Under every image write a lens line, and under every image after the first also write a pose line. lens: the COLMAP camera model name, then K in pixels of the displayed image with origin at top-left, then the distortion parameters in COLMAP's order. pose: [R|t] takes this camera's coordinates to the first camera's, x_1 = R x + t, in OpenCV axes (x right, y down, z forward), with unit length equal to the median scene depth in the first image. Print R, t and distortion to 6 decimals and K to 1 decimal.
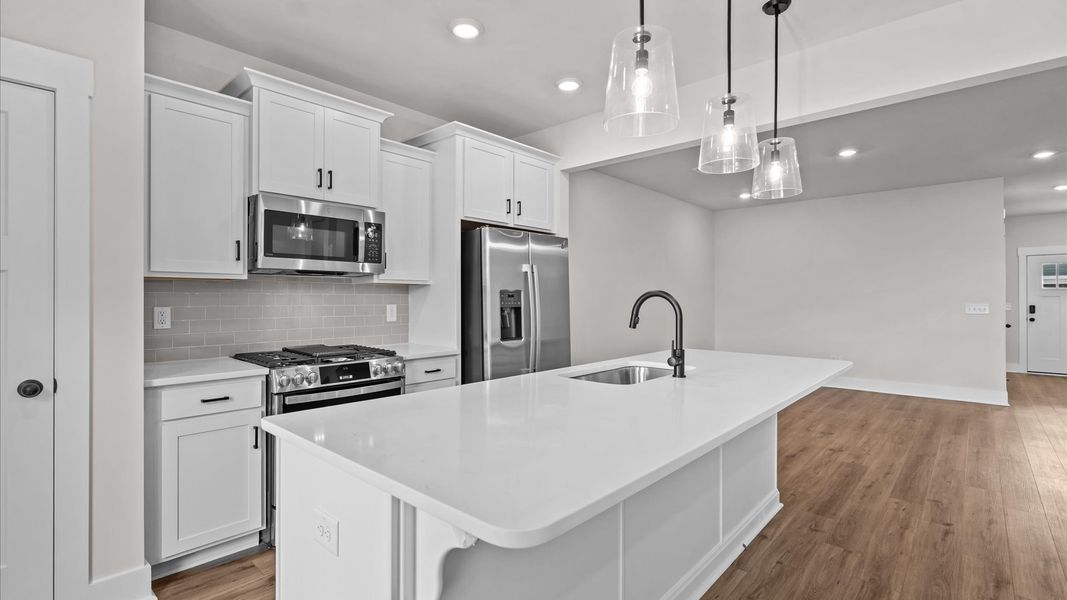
lens RADIAL K [[486.4, 0, 533.3], [0, 486.4, 296.7], [0, 0, 1]] dist [-0.008995, 0.003747]
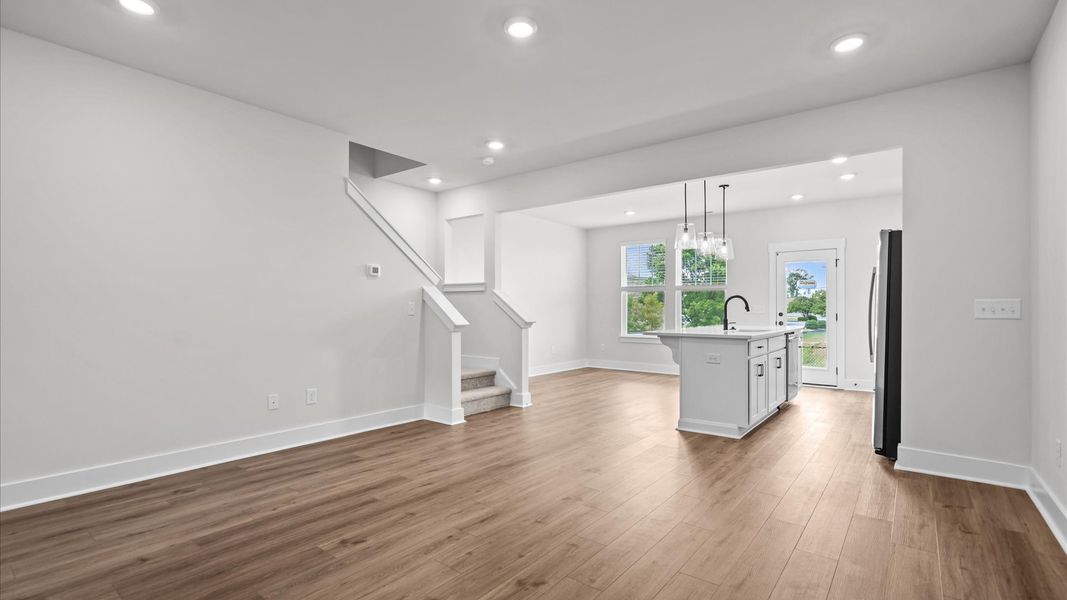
lens RADIAL K [[486.3, 0, 531.5], [0, 486.3, 303.3], [0, 0, 1]] dist [-0.007066, -0.000330]
pose [[-0.997303, -0.006558, -0.073094, 0.982868], [-0.005509, 0.999879, -0.014538, 0.046523], [0.073181, -0.014096, -0.997219, 2.278448]]
